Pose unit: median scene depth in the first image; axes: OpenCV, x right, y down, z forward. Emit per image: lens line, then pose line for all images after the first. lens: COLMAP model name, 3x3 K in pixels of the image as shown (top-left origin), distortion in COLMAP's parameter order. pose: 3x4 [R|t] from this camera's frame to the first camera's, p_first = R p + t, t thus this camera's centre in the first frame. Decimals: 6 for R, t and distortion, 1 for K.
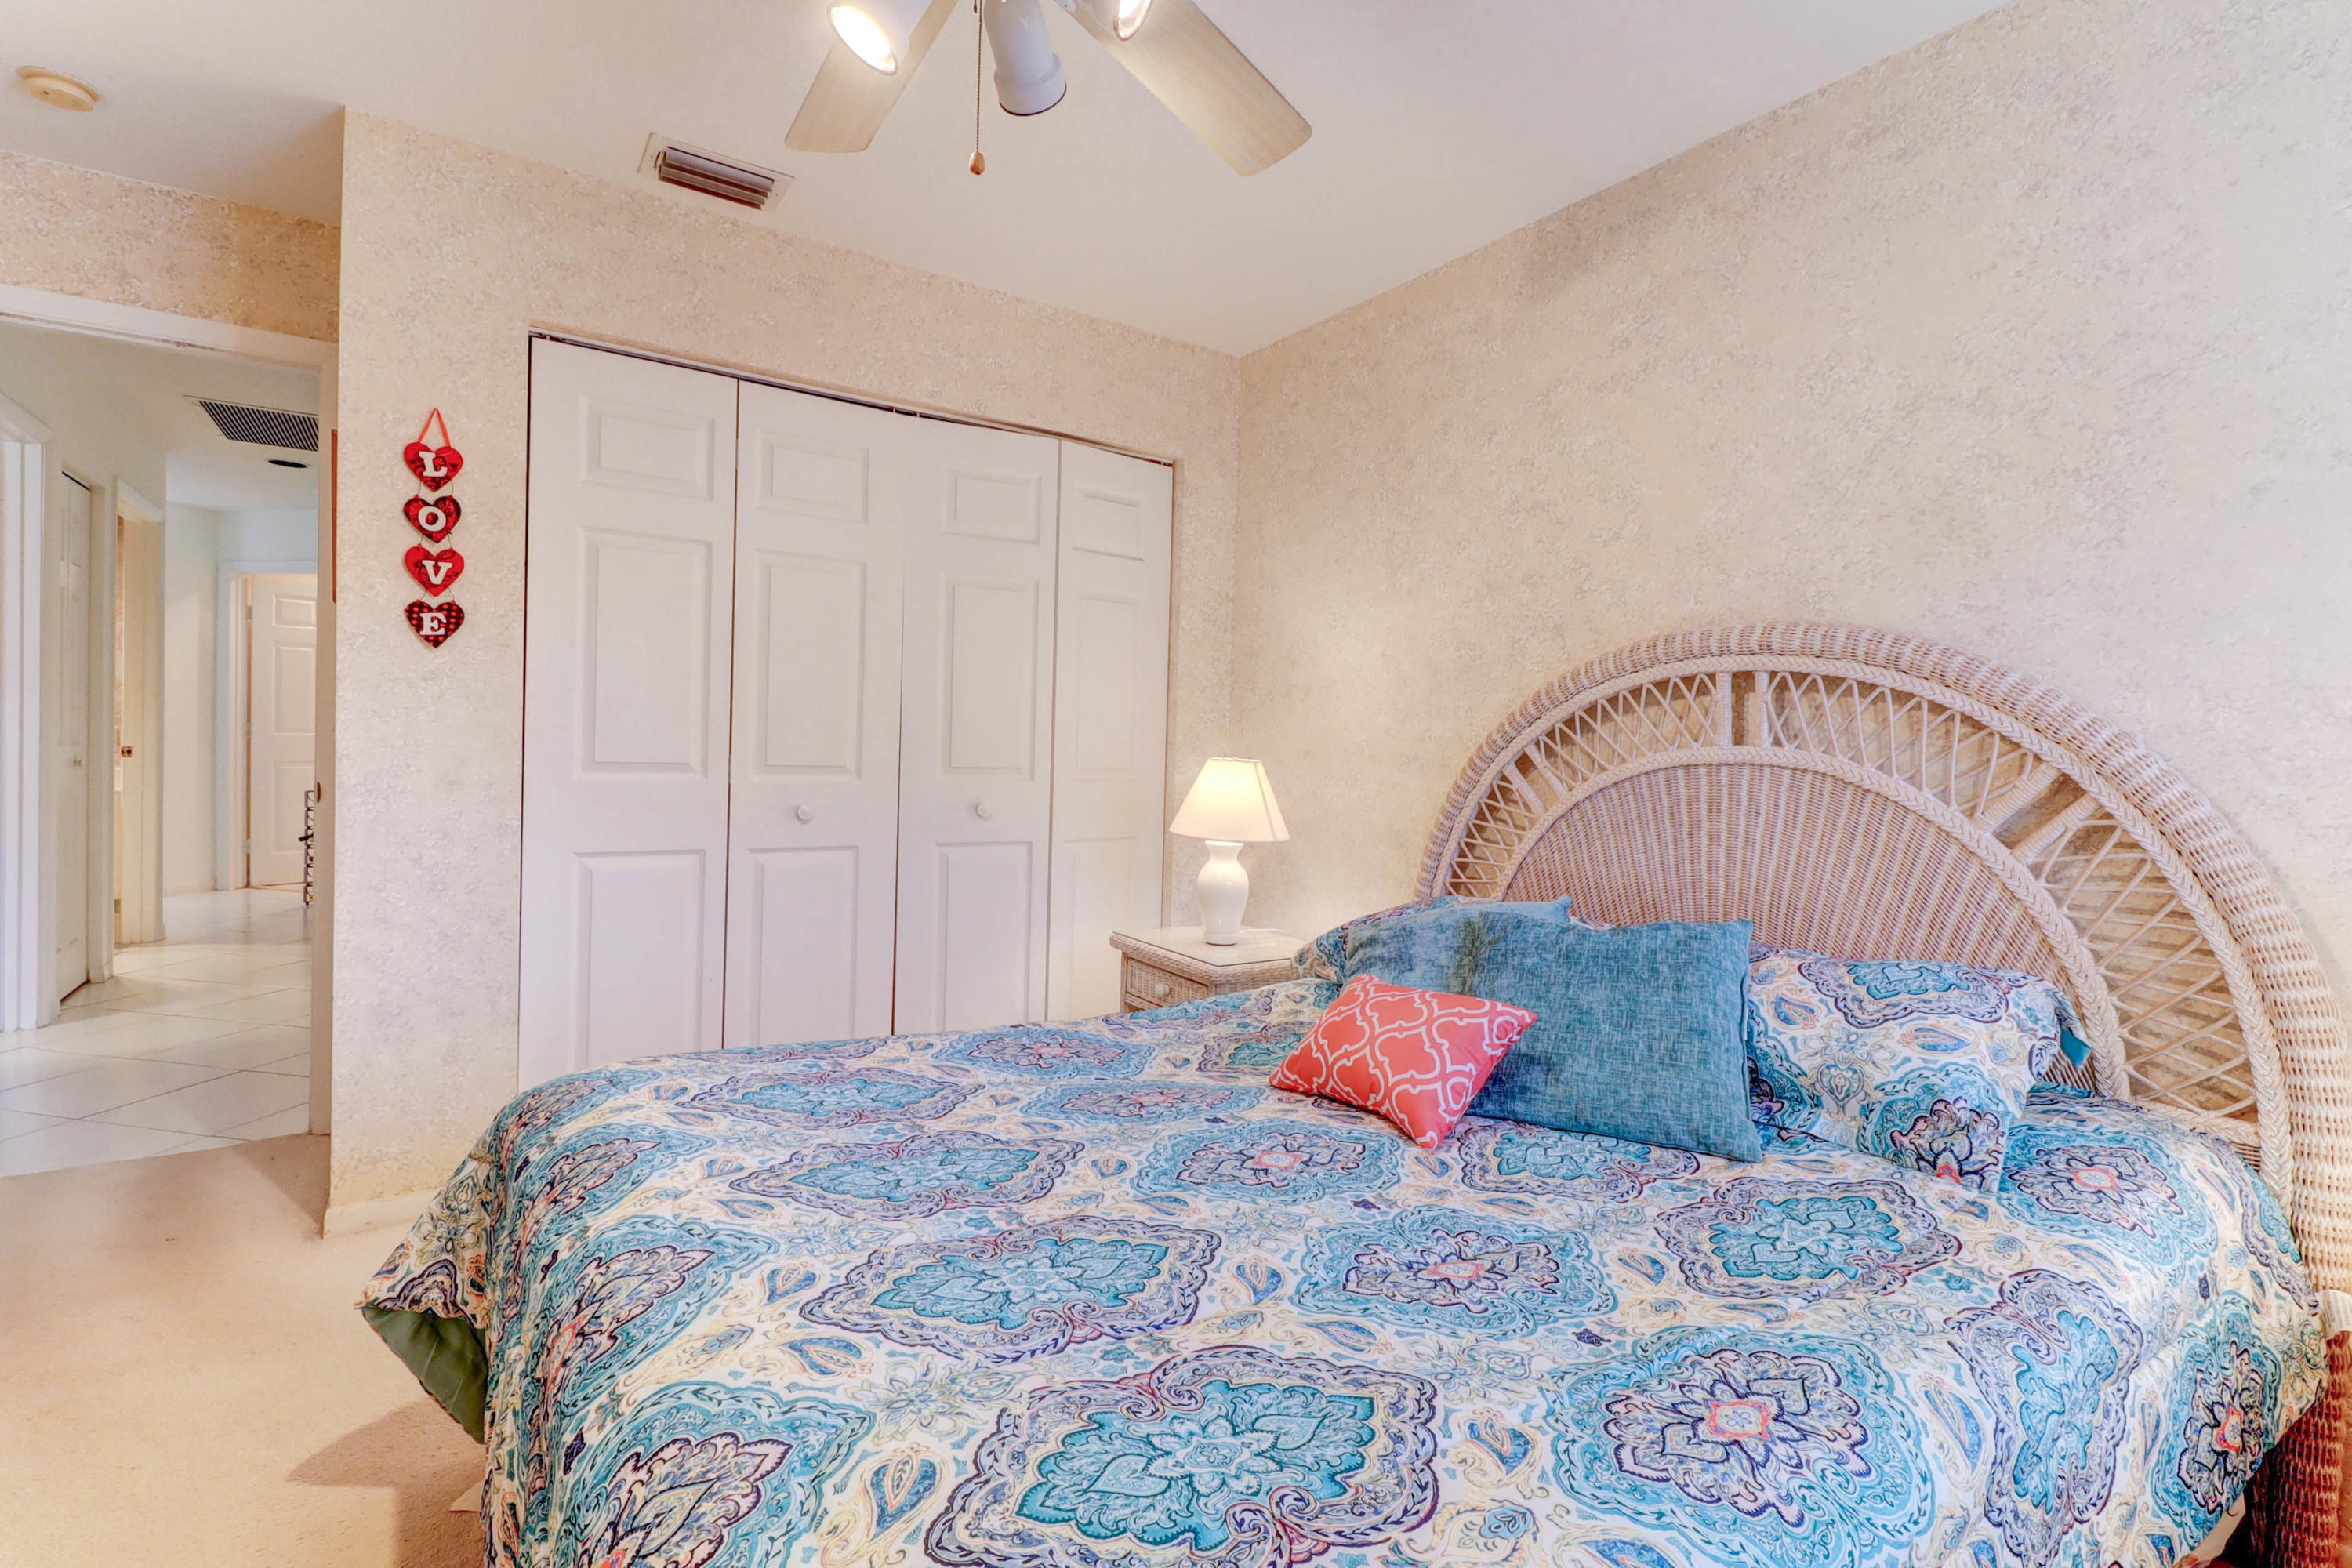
lens RADIAL K [[1081.4, 0, 1161.8], [0, 1081.4, 766.3], [0, 0, 1]] dist [0.024797, -0.015401]
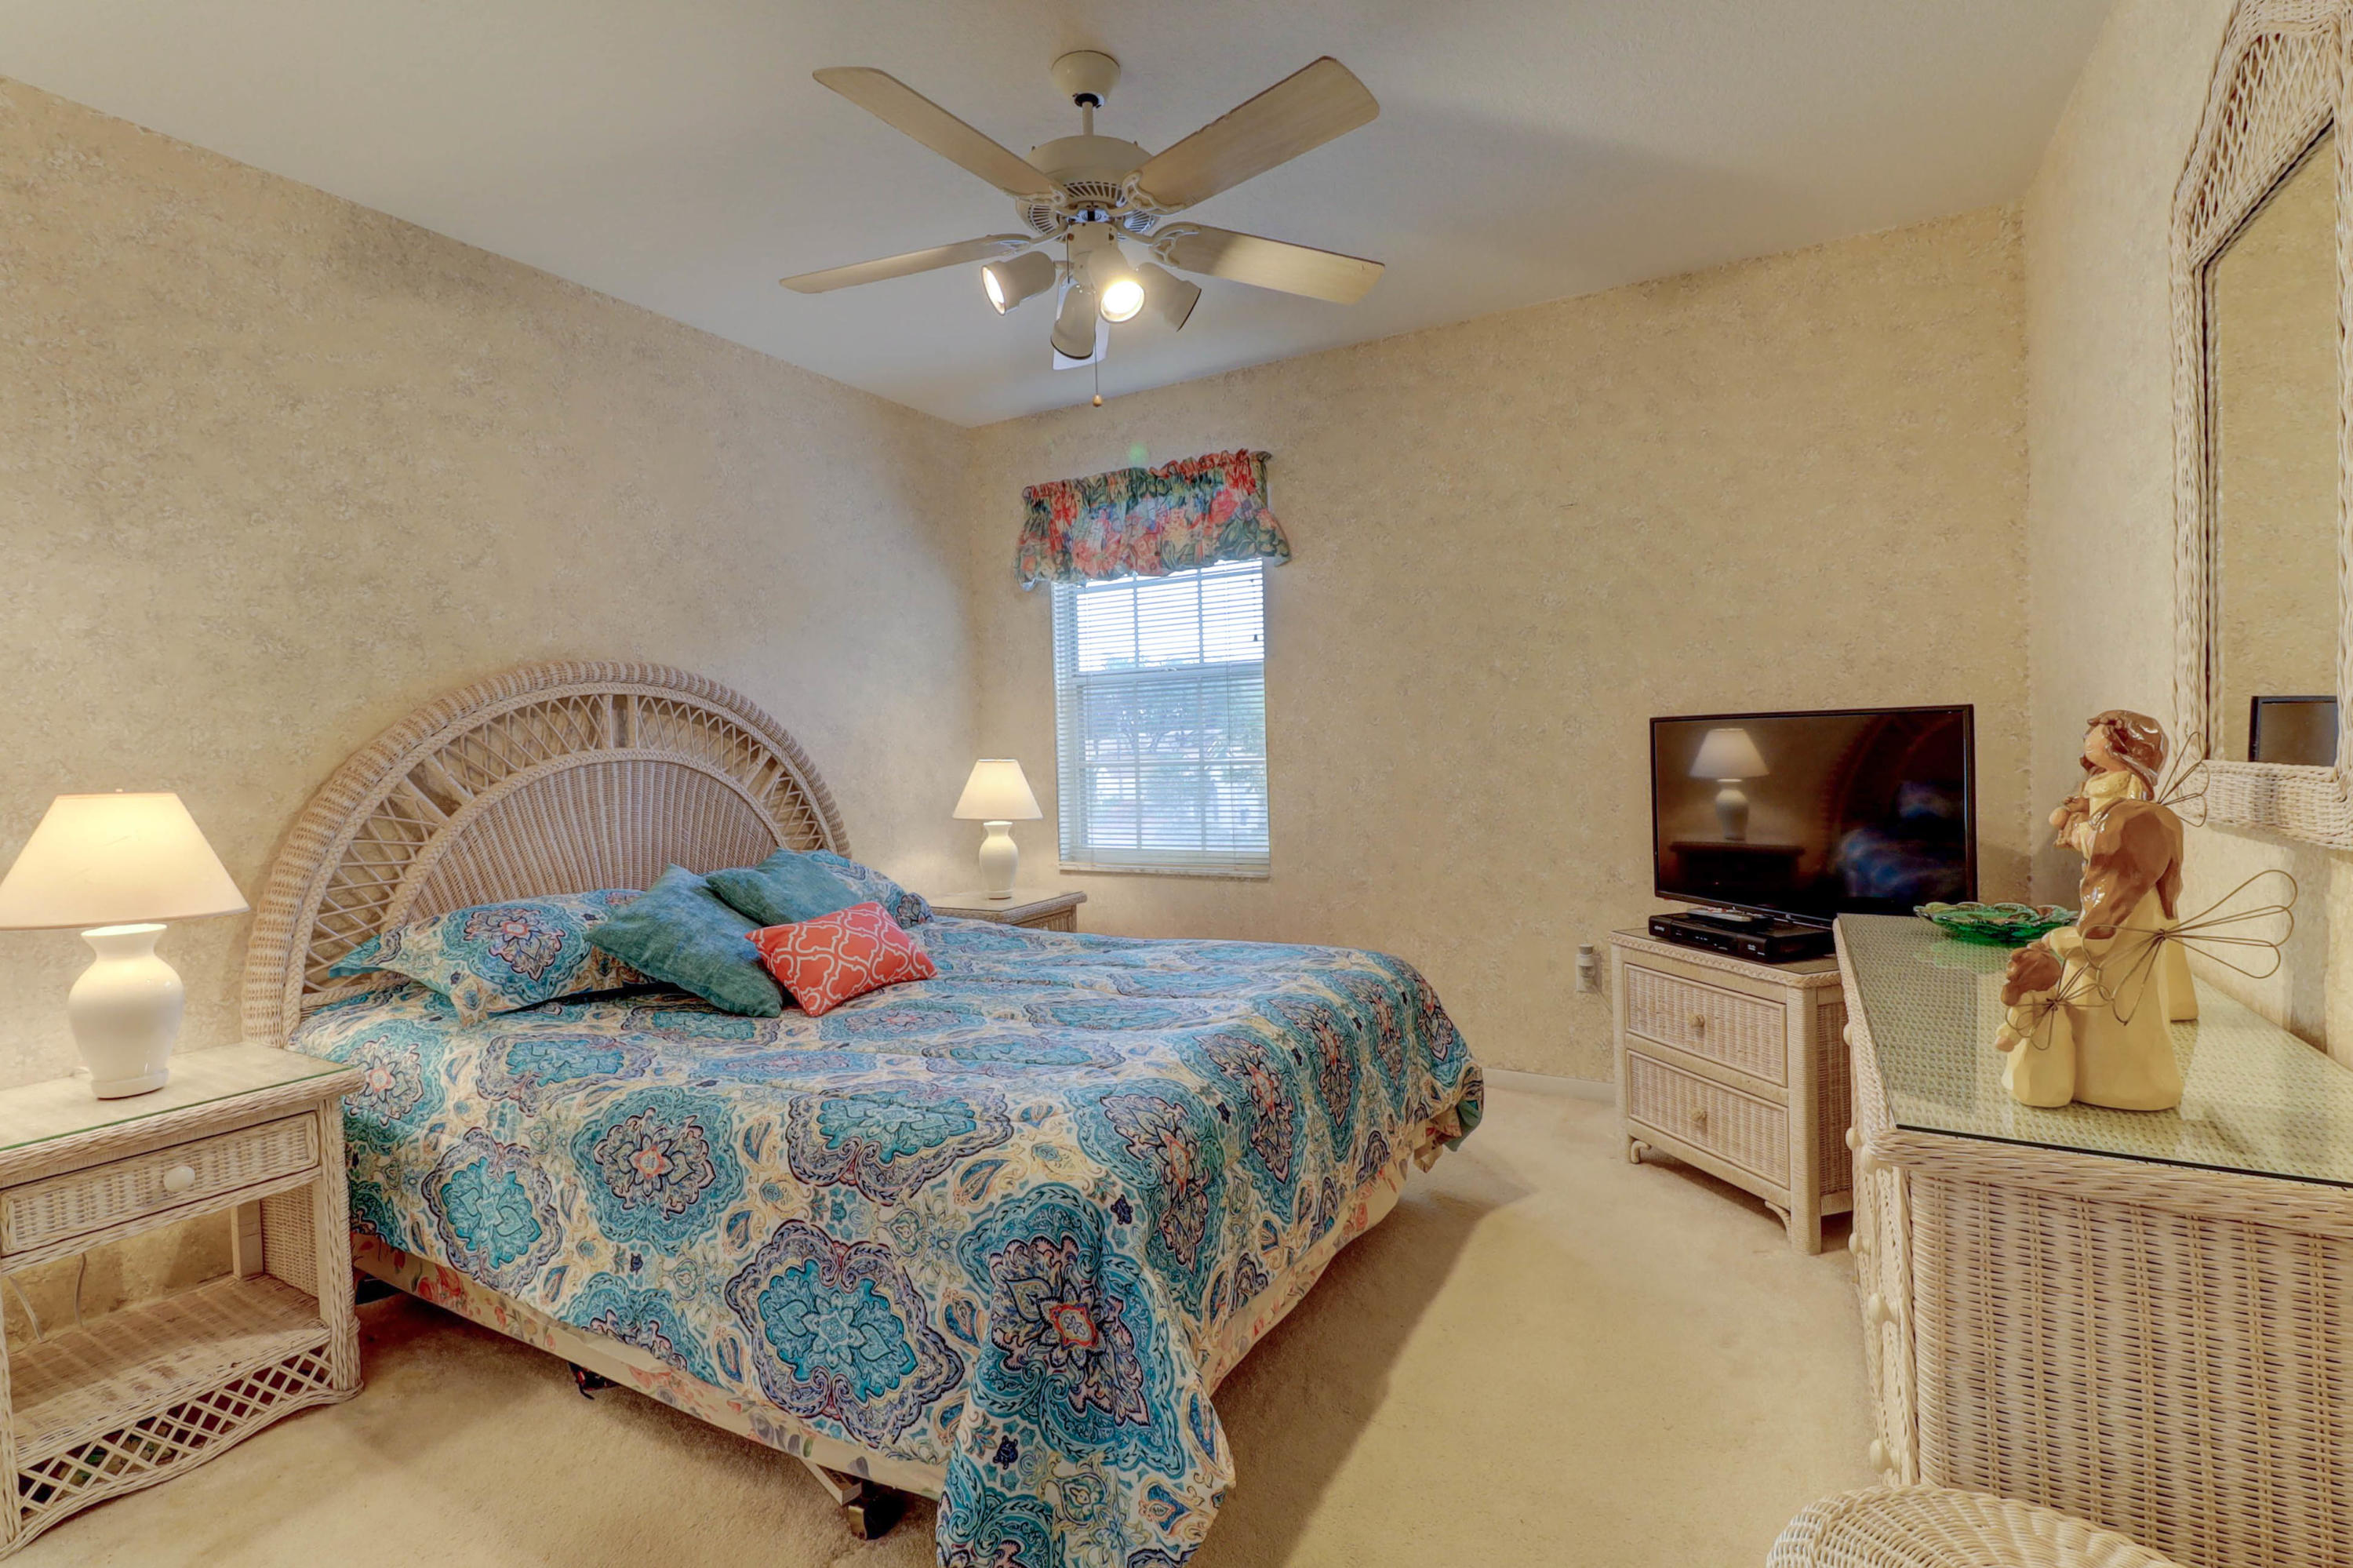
lens RADIAL K [[1088.9, 0, 1160.7], [0, 1088.9, 767.9], [0, 0, 1]] dist [0.002254, -0.012801]
pose [[-0.461939, -0.041176, 0.885955, -0.910289], [0.027569, 0.997772, 0.060748, -0.052413], [-0.886483, 0.052487, -0.459775, 0.912620]]
